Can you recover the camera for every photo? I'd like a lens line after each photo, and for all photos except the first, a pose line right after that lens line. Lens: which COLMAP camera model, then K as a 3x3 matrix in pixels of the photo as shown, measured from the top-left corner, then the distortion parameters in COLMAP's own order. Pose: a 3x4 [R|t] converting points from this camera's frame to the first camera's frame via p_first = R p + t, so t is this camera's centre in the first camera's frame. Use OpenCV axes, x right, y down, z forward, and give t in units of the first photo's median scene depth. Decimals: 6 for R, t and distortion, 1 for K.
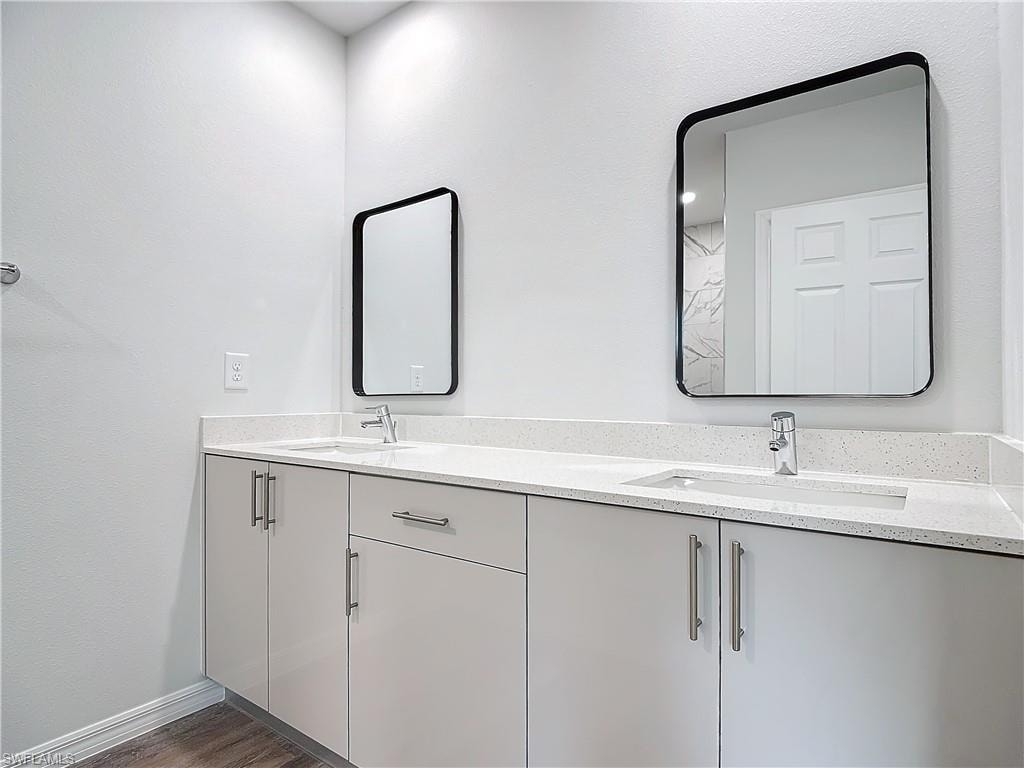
lens RADIAL K [[561.8, 0, 512.0], [0, 561.8, 384.0], [0, 0, 1]] dist [0.015080, -0.023315]
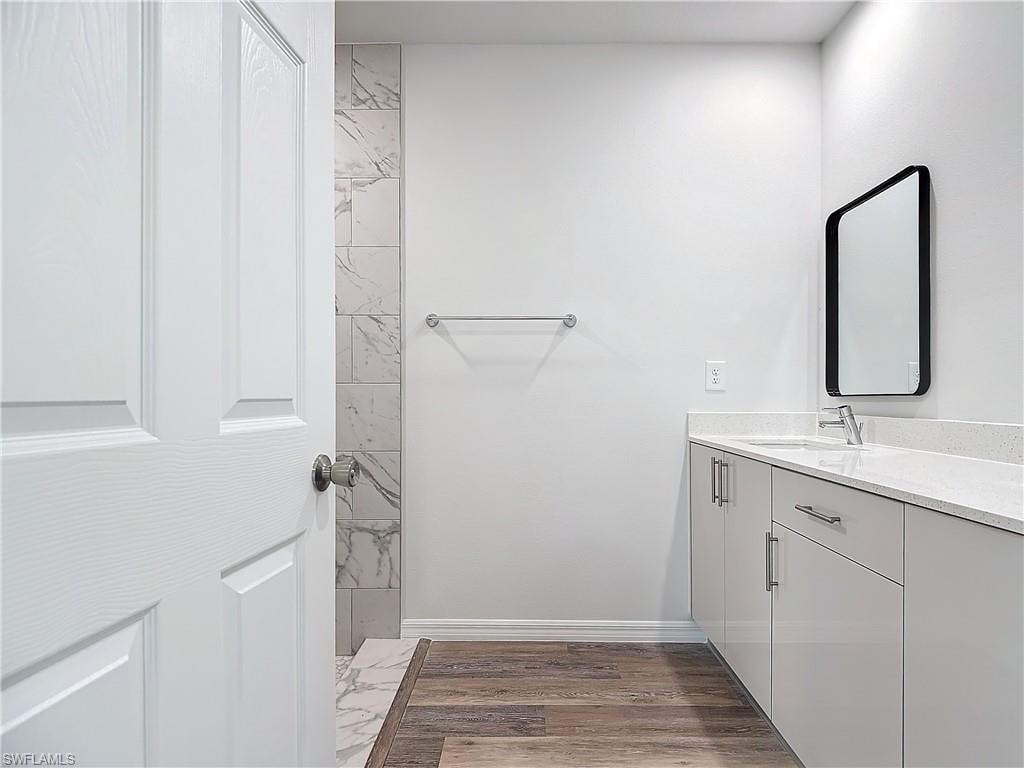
lens RADIAL K [[561.8, 0, 512.0], [0, 561.8, 384.0], [0, 0, 1]] dist [0.015080, -0.023315]
pose [[0.561411, -0.016495, -0.827373, 0.278679], [0.017294, 0.999817, -0.008198, -0.002437], [0.827356, -0.009706, 0.561593, -0.040800]]
